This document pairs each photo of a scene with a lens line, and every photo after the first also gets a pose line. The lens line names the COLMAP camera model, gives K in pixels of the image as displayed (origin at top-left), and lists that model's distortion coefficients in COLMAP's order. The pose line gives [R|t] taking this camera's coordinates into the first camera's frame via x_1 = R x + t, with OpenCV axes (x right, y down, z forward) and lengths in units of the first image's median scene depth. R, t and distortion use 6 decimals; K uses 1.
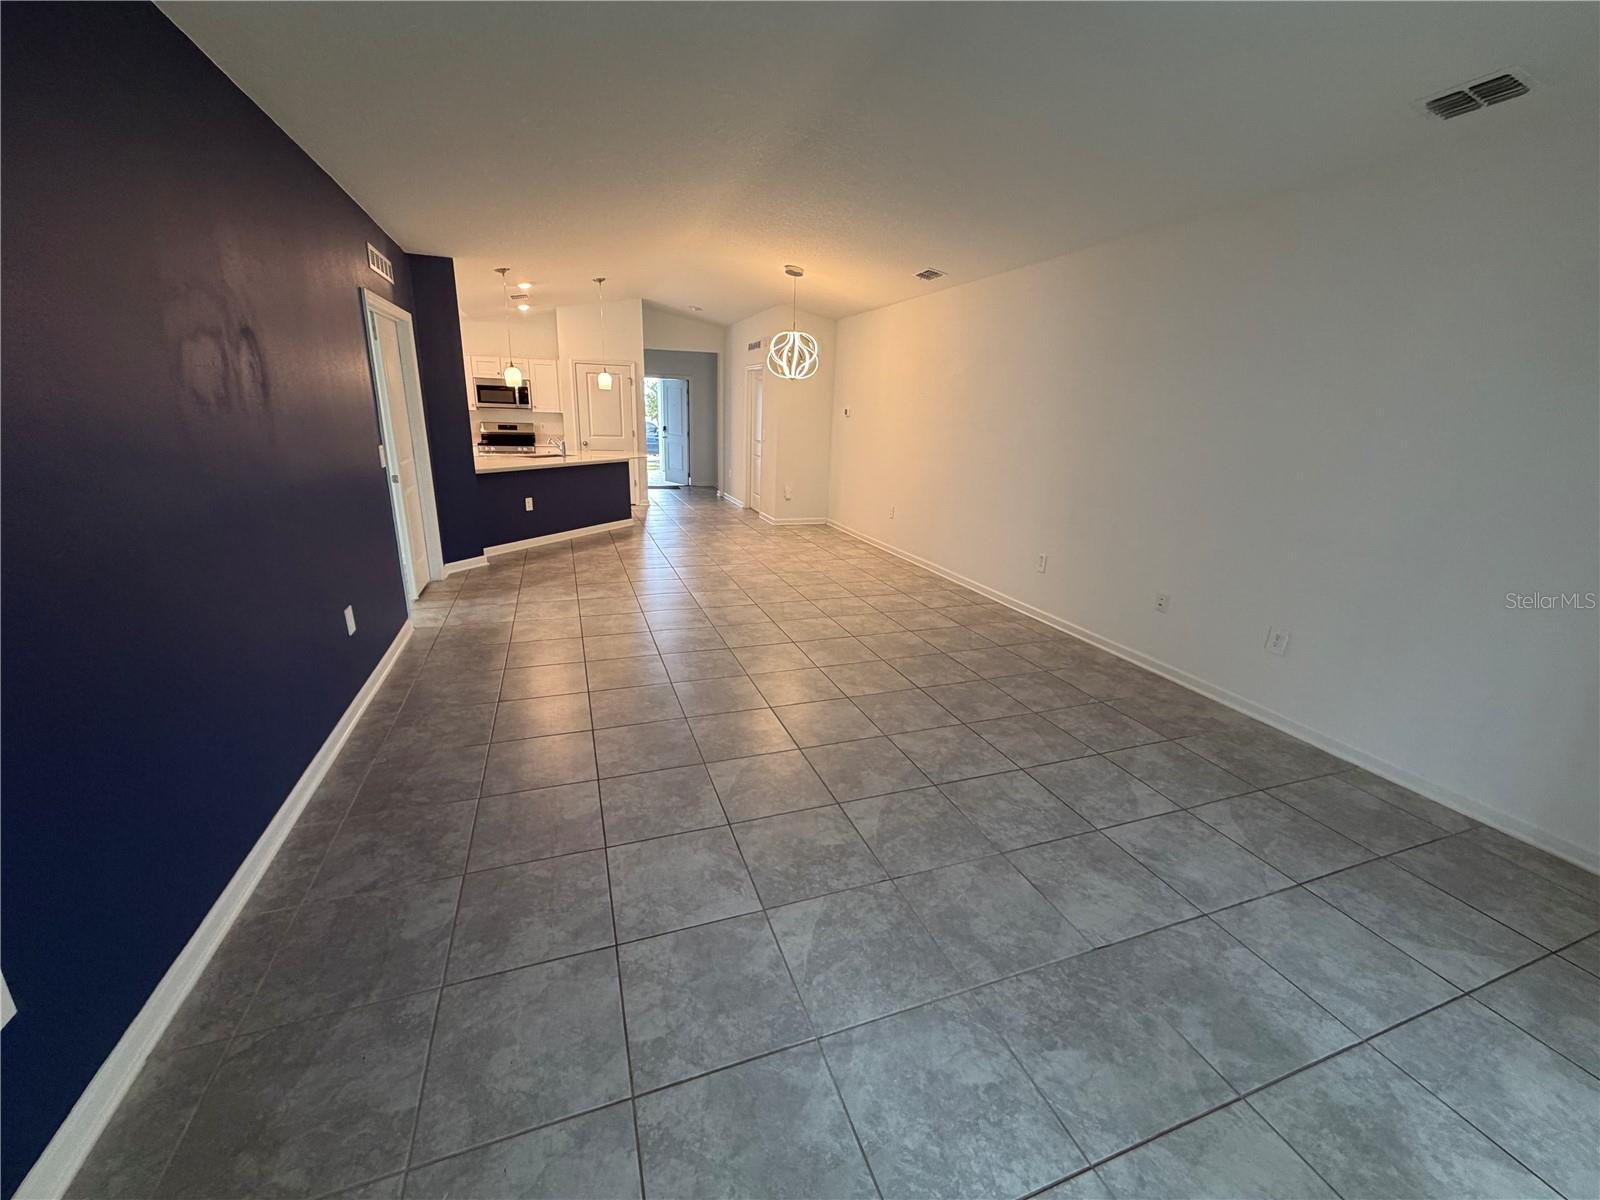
lens RADIAL K [[635.7, 0, 796.9], [0, 635.7, 599.3], [0, 0, 1]] dist [-0.001122, -0.000177]
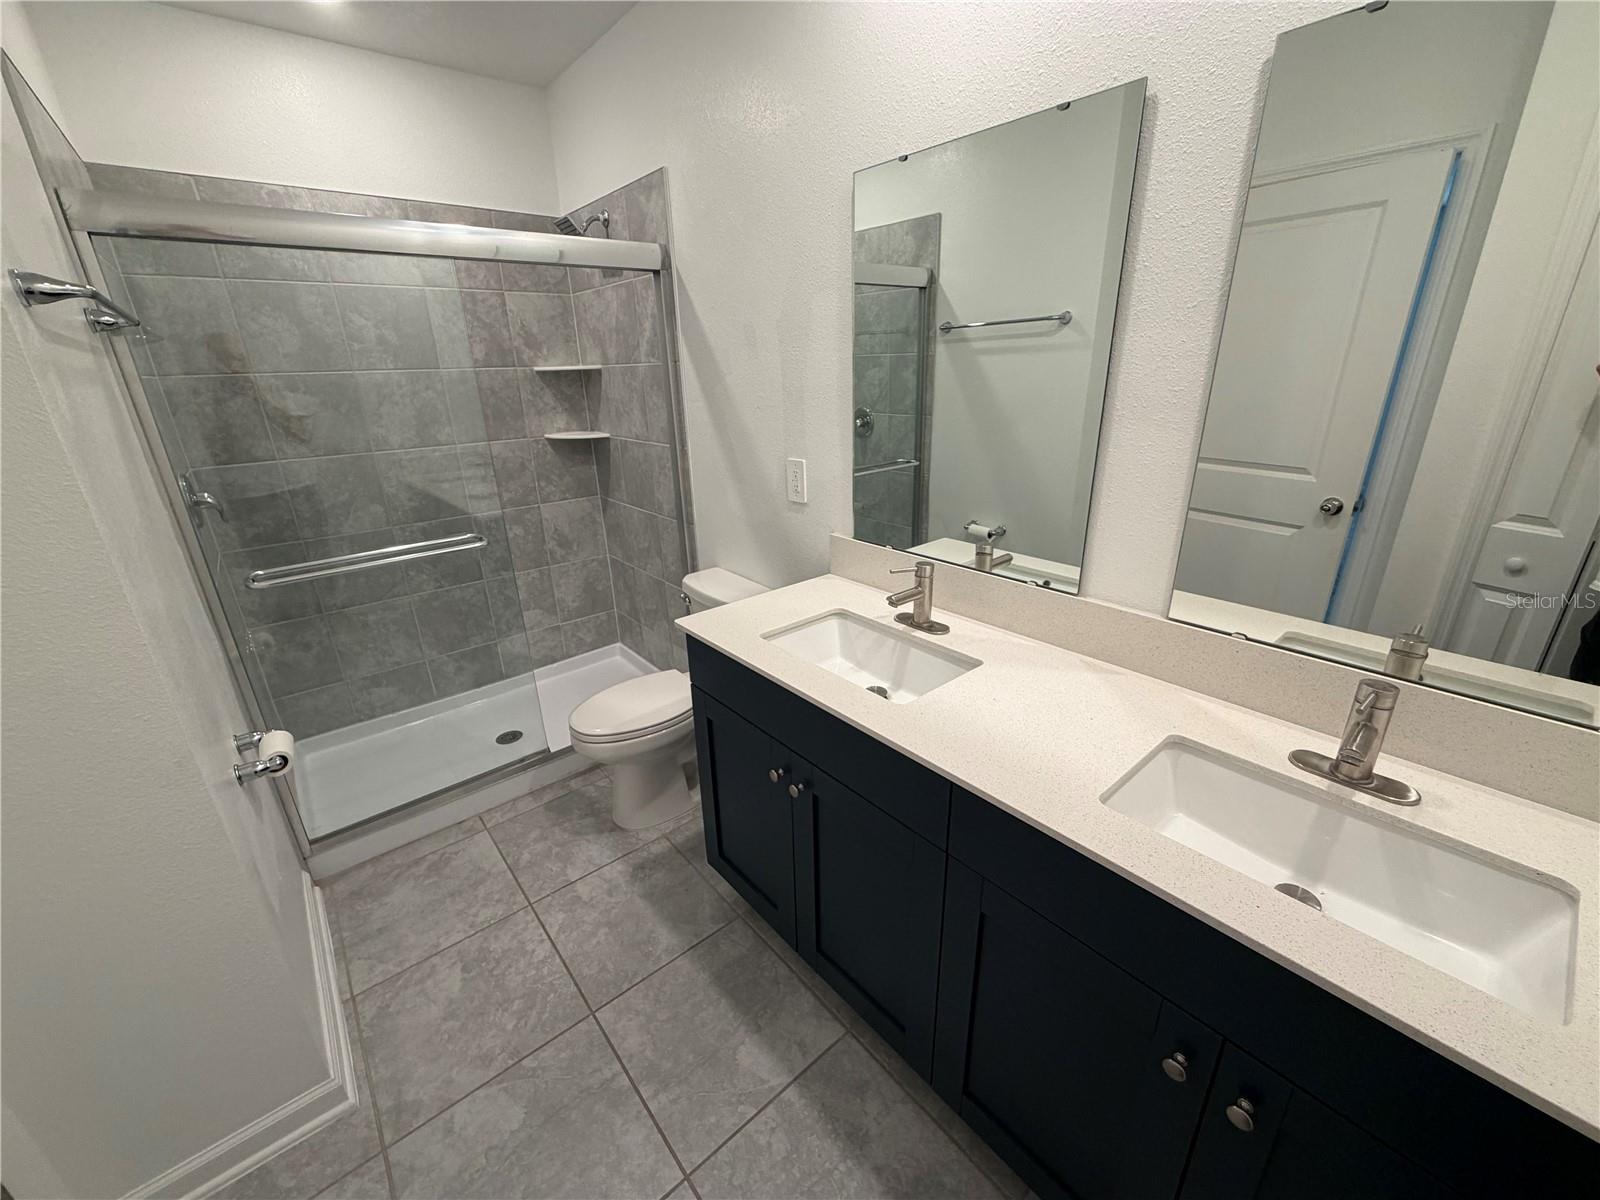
lens RADIAL K [[635.7, 0, 797.8], [0, 635.7, 595.6], [0, 0, 1]] dist [-0.001122, -0.000177]
pose [[-0.349998, -0.348561, 0.869487, -0.416498], [0.275537, 0.848826, 0.451191, -0.094951], [-0.895311, 0.397492, -0.201046, 0.268475]]
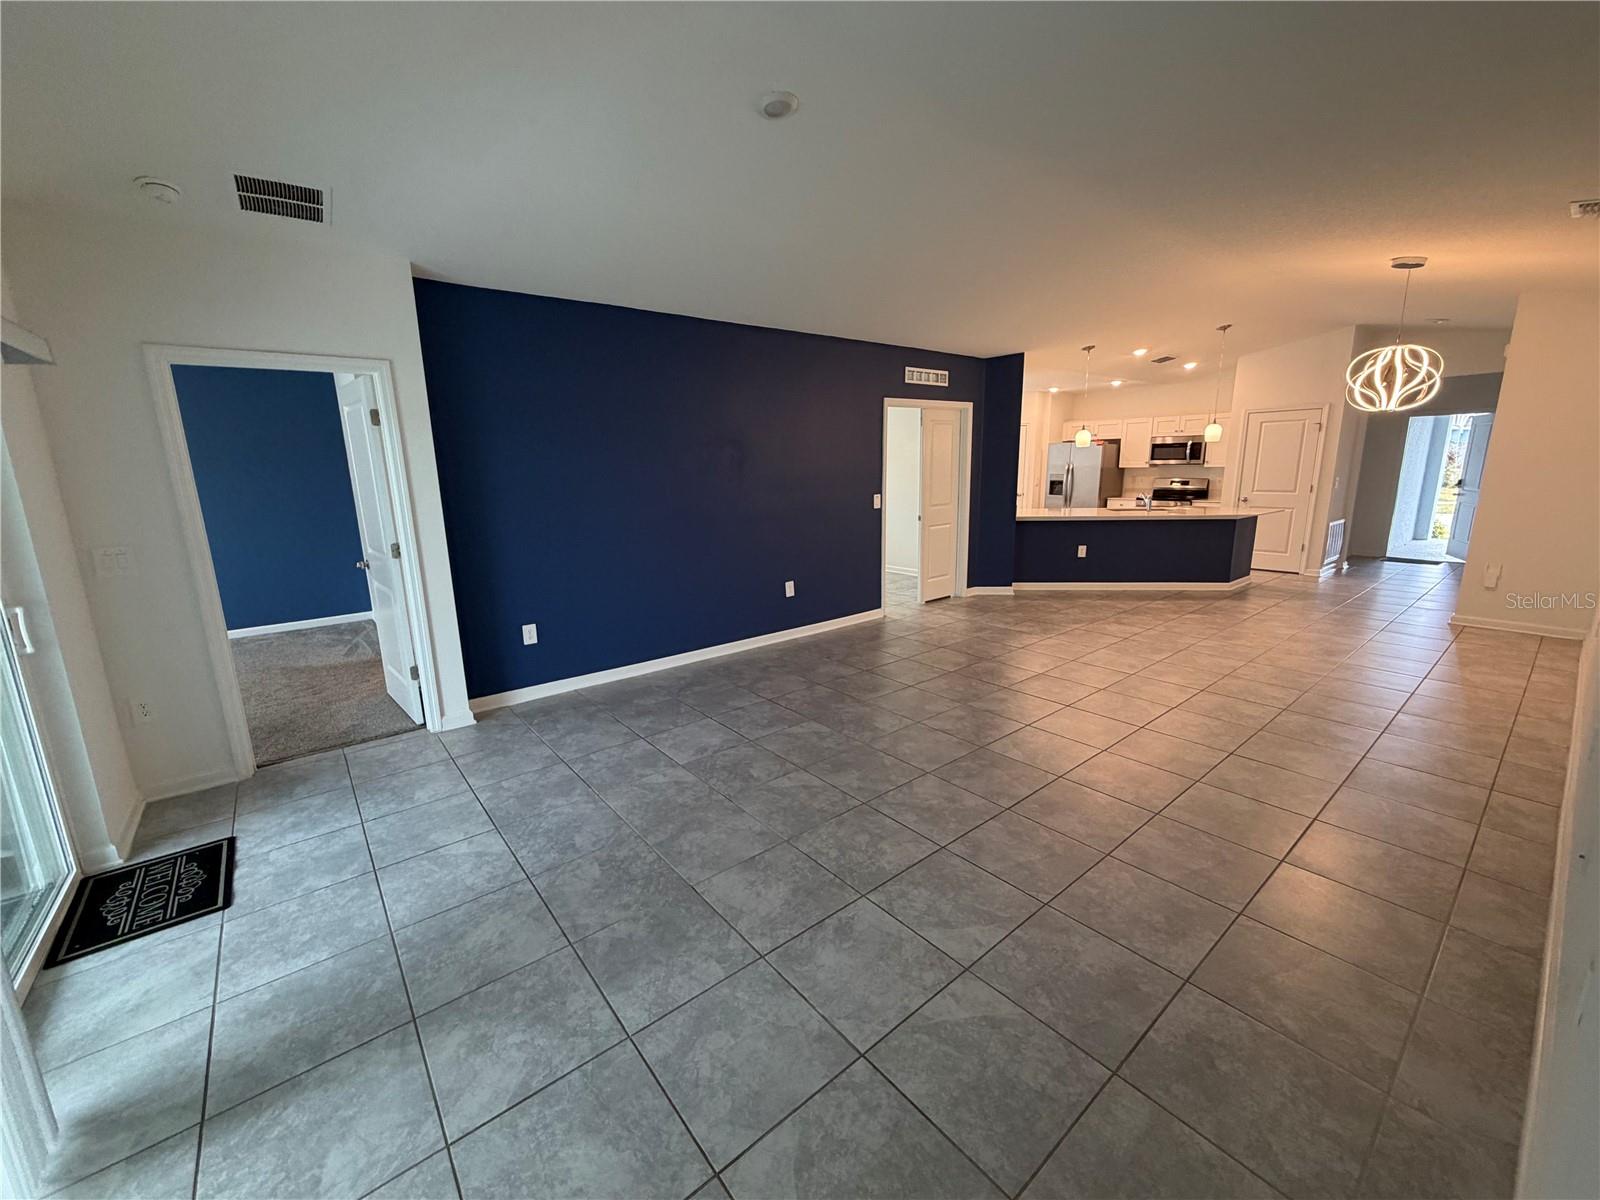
lens RADIAL K [[635.7, 0, 795.8], [0, 635.7, 596.3], [0, 0, 1]] dist [-0.001122, -0.000177]
pose [[0.329205, 0.155663, -0.931339, 1.283539], [-0.239863, 0.967751, 0.076964, -0.115558], [0.913285, 0.198057, 0.355926, 0.501731]]
